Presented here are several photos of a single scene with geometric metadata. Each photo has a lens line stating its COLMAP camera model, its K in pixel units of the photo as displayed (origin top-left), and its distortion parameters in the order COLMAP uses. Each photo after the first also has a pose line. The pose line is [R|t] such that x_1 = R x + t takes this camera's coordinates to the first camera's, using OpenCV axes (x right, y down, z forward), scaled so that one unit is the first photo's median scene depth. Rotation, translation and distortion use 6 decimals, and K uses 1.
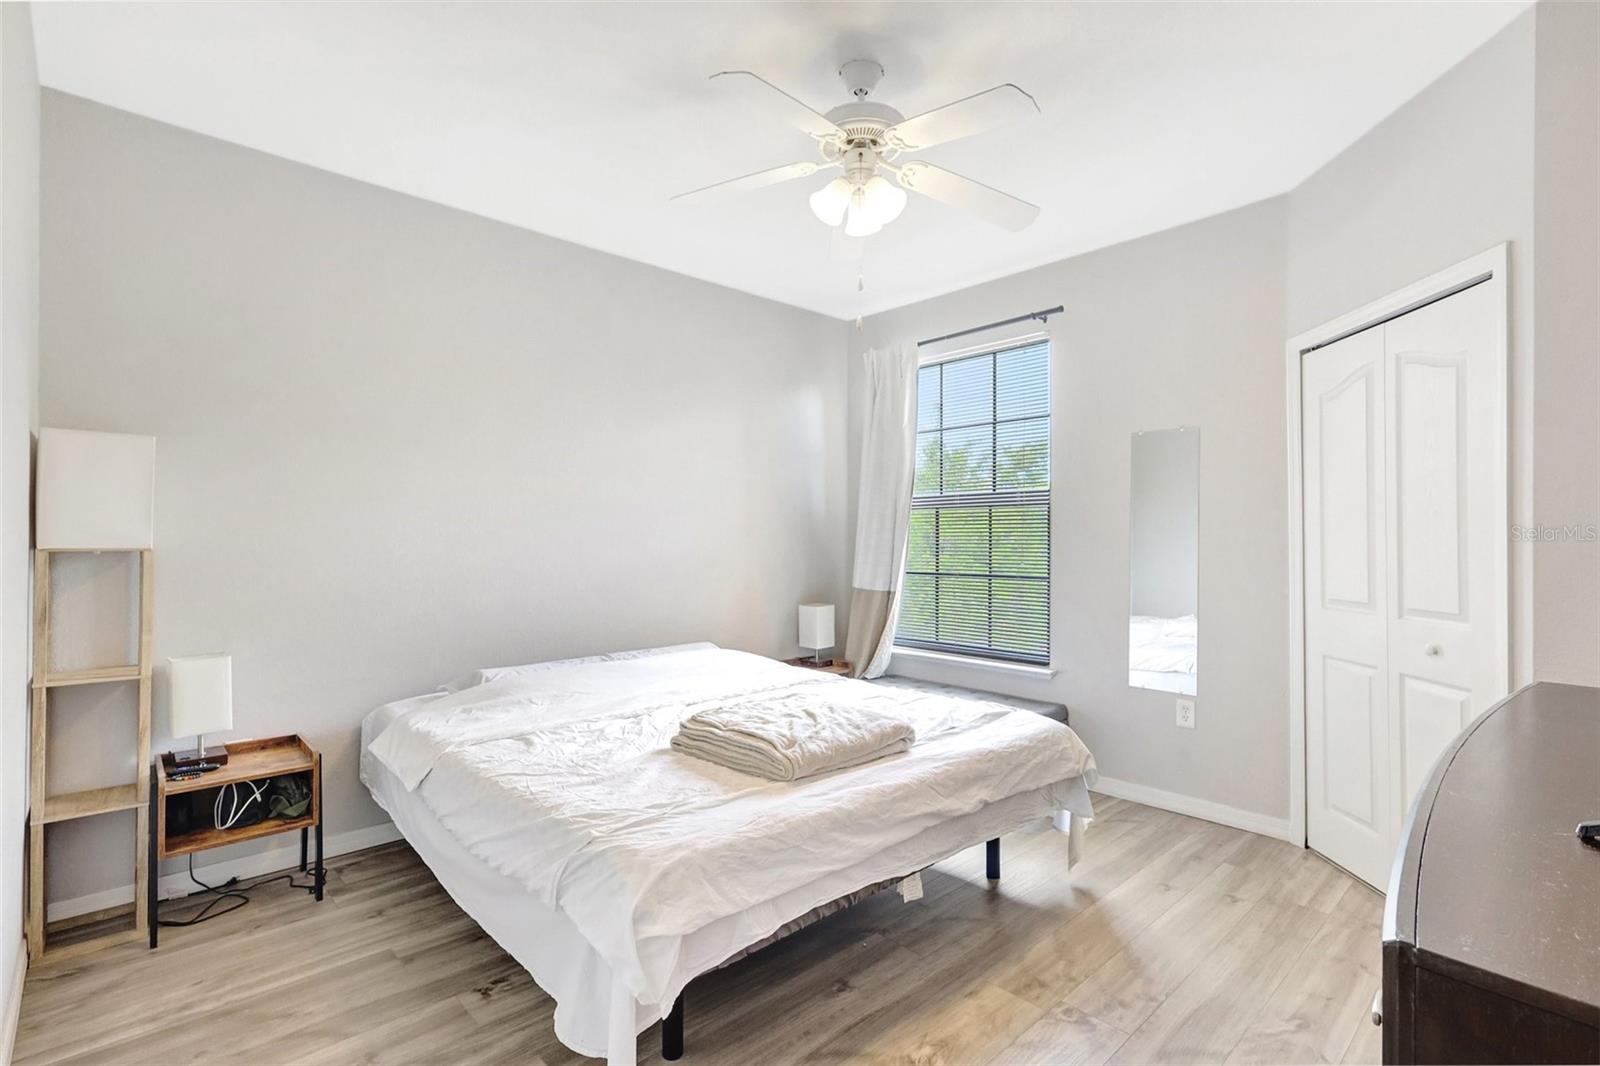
lens RADIAL K [[742.9, 0, 790.2], [0, 742.9, 534.0], [0, 0, 1]] dist [0.003110, -0.000085]
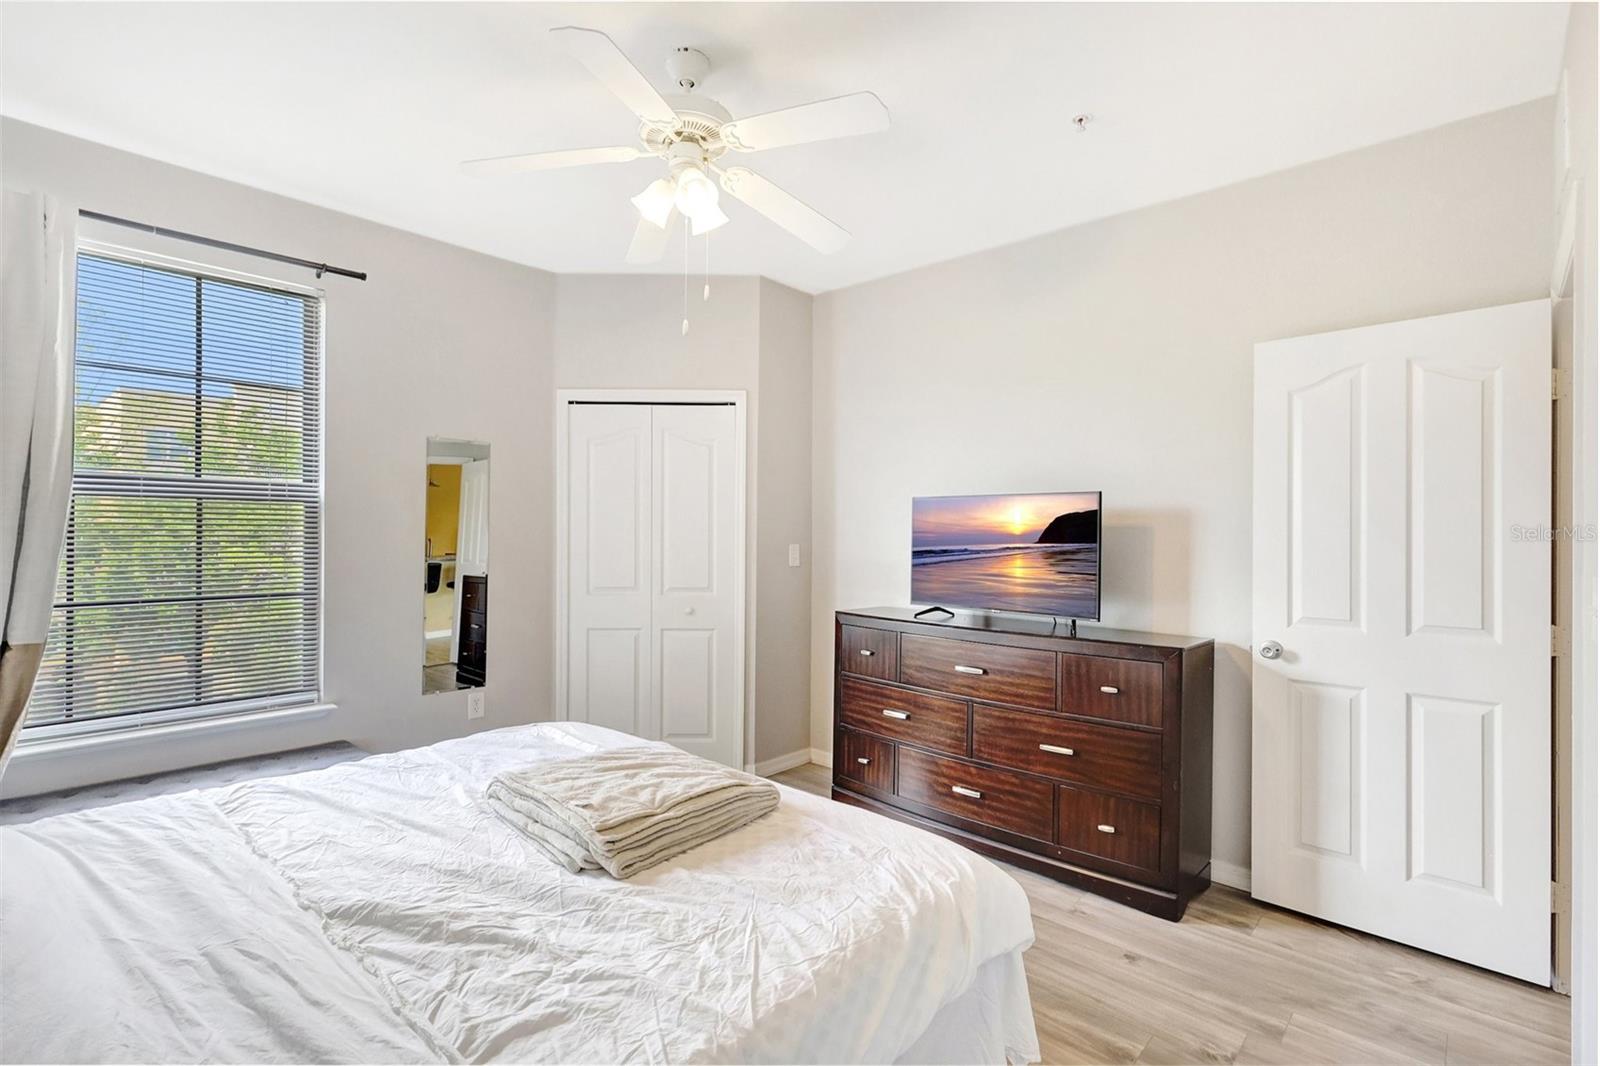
lens RADIAL K [[742.9, 0, 790.2], [0, 742.9, 534.0], [0, 0, 1]] dist [0.003110, -0.000085]
pose [[-0.079789, -0.001838, 0.996810, -0.843572], [-0.014721, 0.999891, 0.000666, -0.023508], [-0.996703, -0.014621, -0.079808, 0.915319]]
